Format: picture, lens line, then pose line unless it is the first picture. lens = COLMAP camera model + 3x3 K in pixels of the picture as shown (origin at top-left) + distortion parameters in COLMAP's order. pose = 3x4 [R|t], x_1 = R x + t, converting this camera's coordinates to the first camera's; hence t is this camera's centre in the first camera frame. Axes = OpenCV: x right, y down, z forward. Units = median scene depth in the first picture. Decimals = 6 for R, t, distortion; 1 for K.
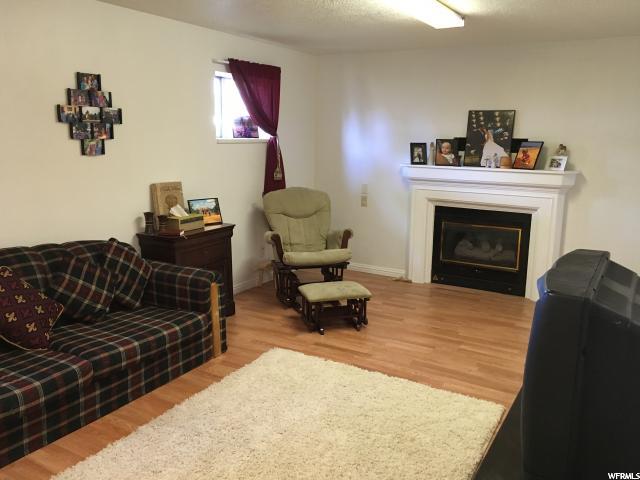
lens RADIAL K [[542.4, 0, 320.0], [0, 542.4, 240.0], [0, 0, 1]] dist [0.004961, 0.001819]
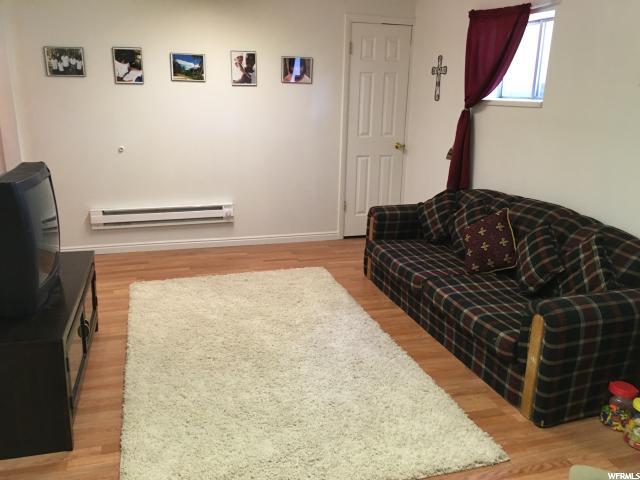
lens RADIAL K [[542.4, 0, 320.0], [0, 542.4, 240.0], [0, 0, 1]] dist [0.004961, 0.001819]
pose [[-0.672815, 0.168187, -0.720440, 0.535713], [-0.177573, 0.908635, 0.377955, -0.248311], [0.718184, 0.382224, -0.581478, 1.320360]]
